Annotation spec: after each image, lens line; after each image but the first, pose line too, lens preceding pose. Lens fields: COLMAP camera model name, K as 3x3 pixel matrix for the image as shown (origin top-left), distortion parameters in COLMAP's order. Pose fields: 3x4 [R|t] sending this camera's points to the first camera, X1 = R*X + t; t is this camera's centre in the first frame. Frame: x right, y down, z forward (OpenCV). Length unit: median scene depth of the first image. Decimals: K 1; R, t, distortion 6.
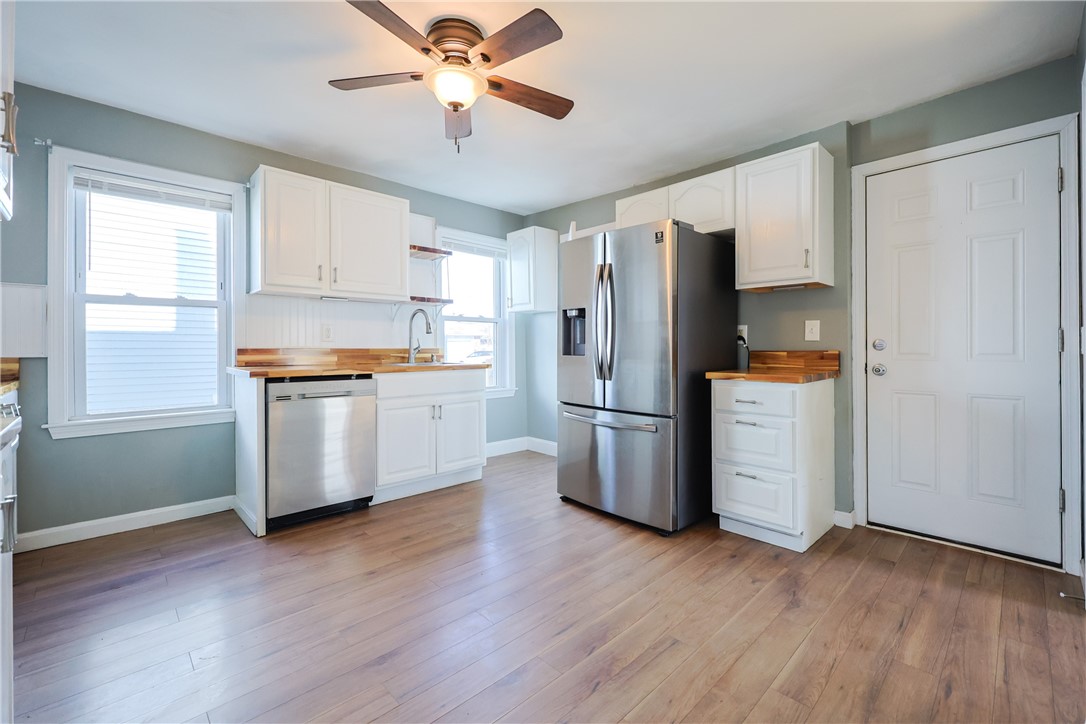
lens RADIAL K [[459.5, 0, 544.4], [0, 459.5, 348.3], [0, 0, 1]] dist [-0.006620, -0.000151]
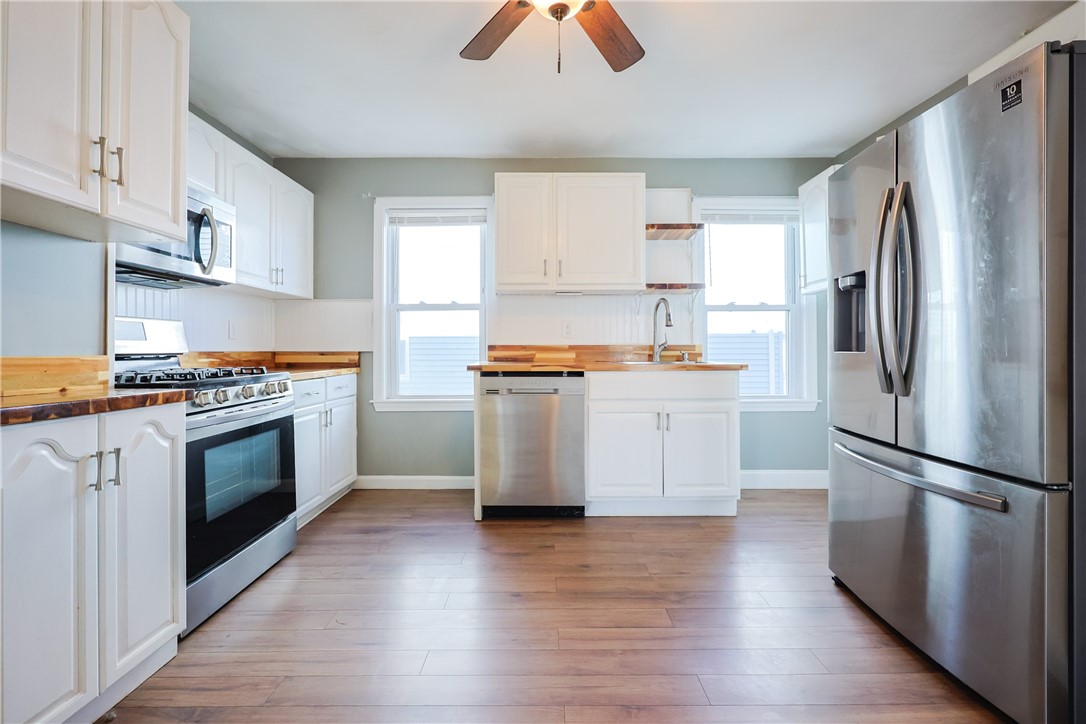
lens RADIAL K [[459.5, 0, 543.8], [0, 459.5, 350.7], [0, 0, 1]] dist [-0.006620, -0.000151]
pose [[0.717494, -0.001321, -0.696564, 0.221933], [-0.000191, 0.999998, -0.002093, 0.017971], [0.696565, 0.001634, 0.717492, 0.323974]]
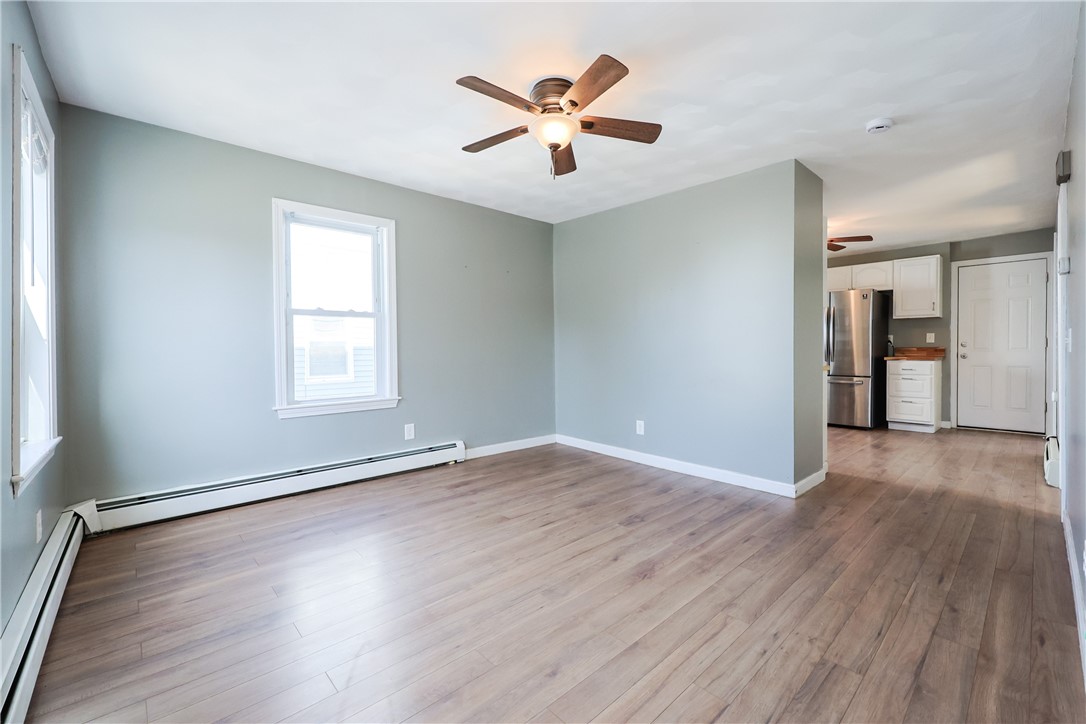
lens RADIAL K [[459.5, 0, 540.7], [0, 459.5, 358.5], [0, 0, 1]] dist [-0.006620, -0.000151]
pose [[0.999575, -0.004747, -0.028747, -0.260697], [0.005233, 0.999844, 0.016847, 0.002604], [0.028663, -0.016991, 0.999445, -0.263265]]
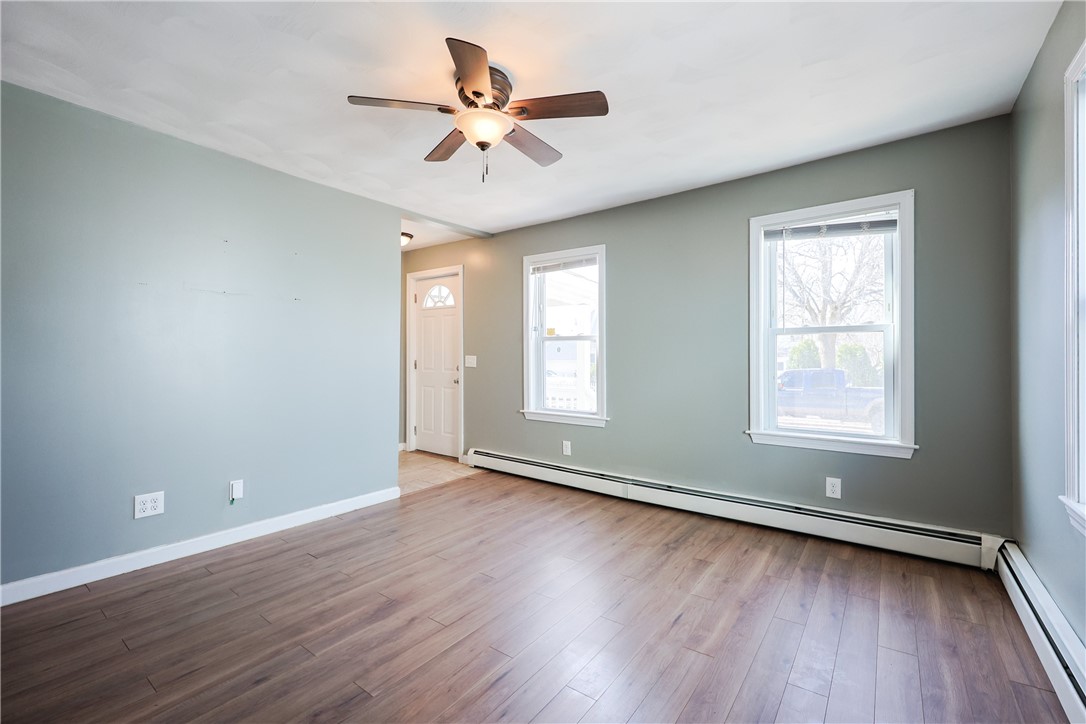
lens RADIAL K [[459.5, 0, 546.0], [0, 459.5, 353.6], [0, 0, 1]] dist [-0.006620, -0.000151]
pose [[-0.987865, -0.003513, -0.155277, -0.252879], [-0.002500, 0.999974, -0.006724, -0.012412], [0.155297, -0.006254, -0.987848, 0.493785]]
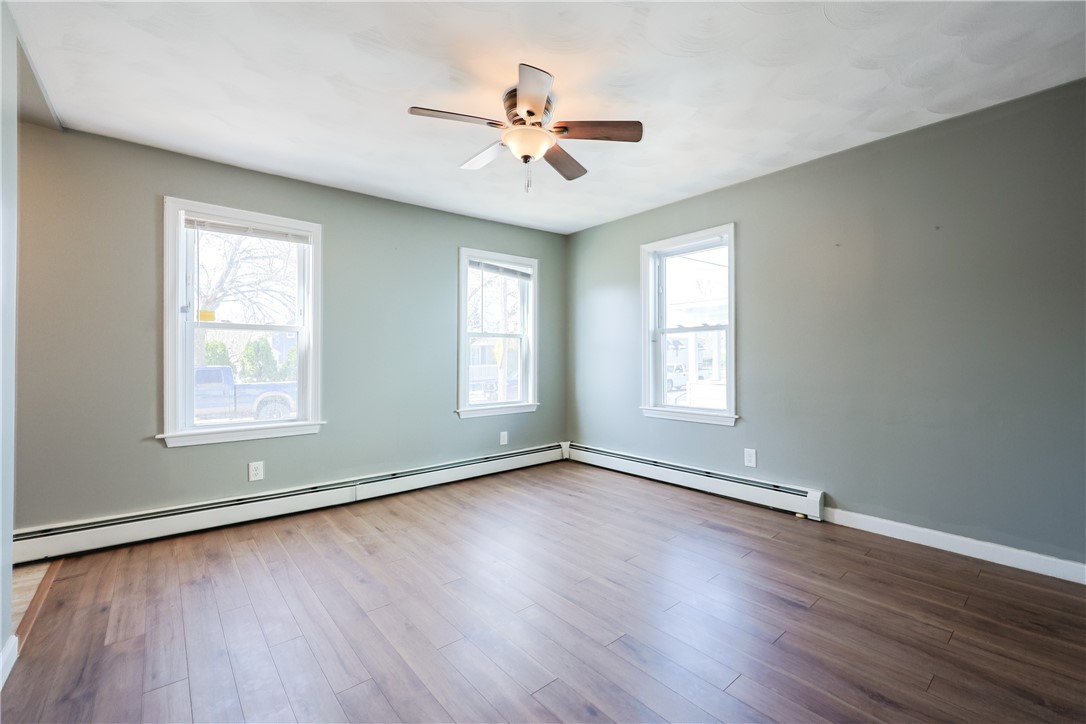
lens RADIAL K [[459.5, 0, 554.0], [0, 459.5, 358.0], [0, 0, 1]] dist [-0.006620, -0.000151]
pose [[-0.063055, 0.002162, -0.998008, 0.123136], [-0.002158, 0.999995, 0.002303, -0.007660], [0.998008, 0.002299, -0.063050, 0.184963]]
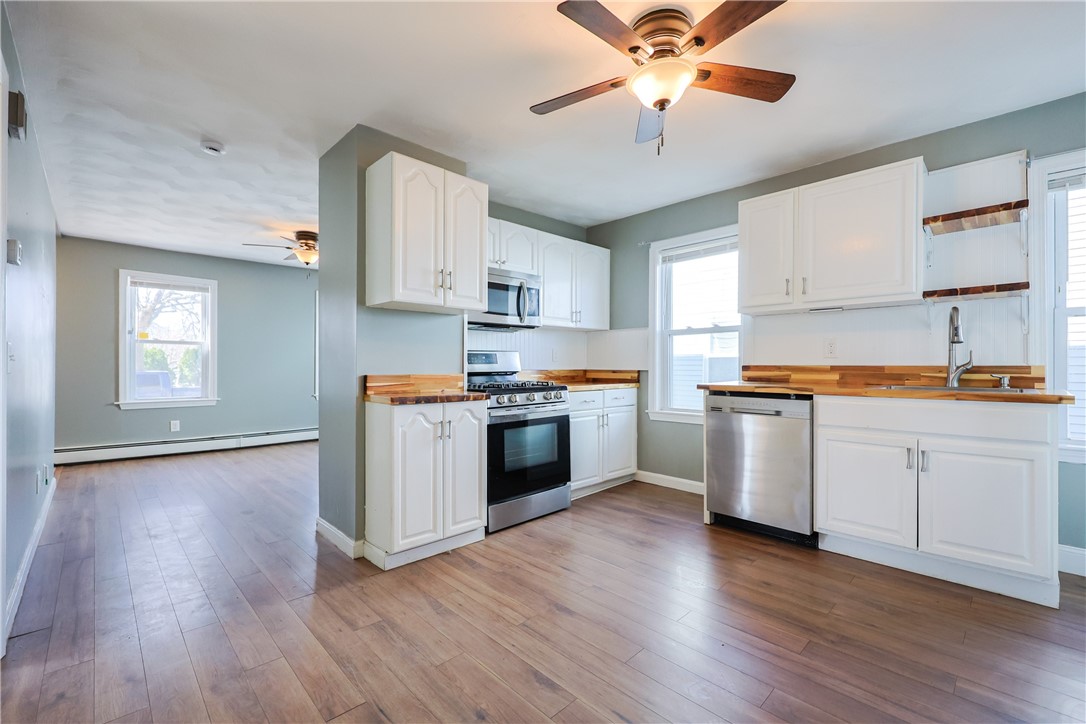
lens RADIAL K [[459.5, 0, 544.3], [0, 459.5, 368.4], [0, 0, 1]] dist [-0.006620, -0.000151]
pose [[0.003116, 0.007006, -0.999971, 0.534107], [-0.003525, 0.999969, 0.006995, 0.001831], [0.999989, 0.003504, 0.003140, 0.545830]]
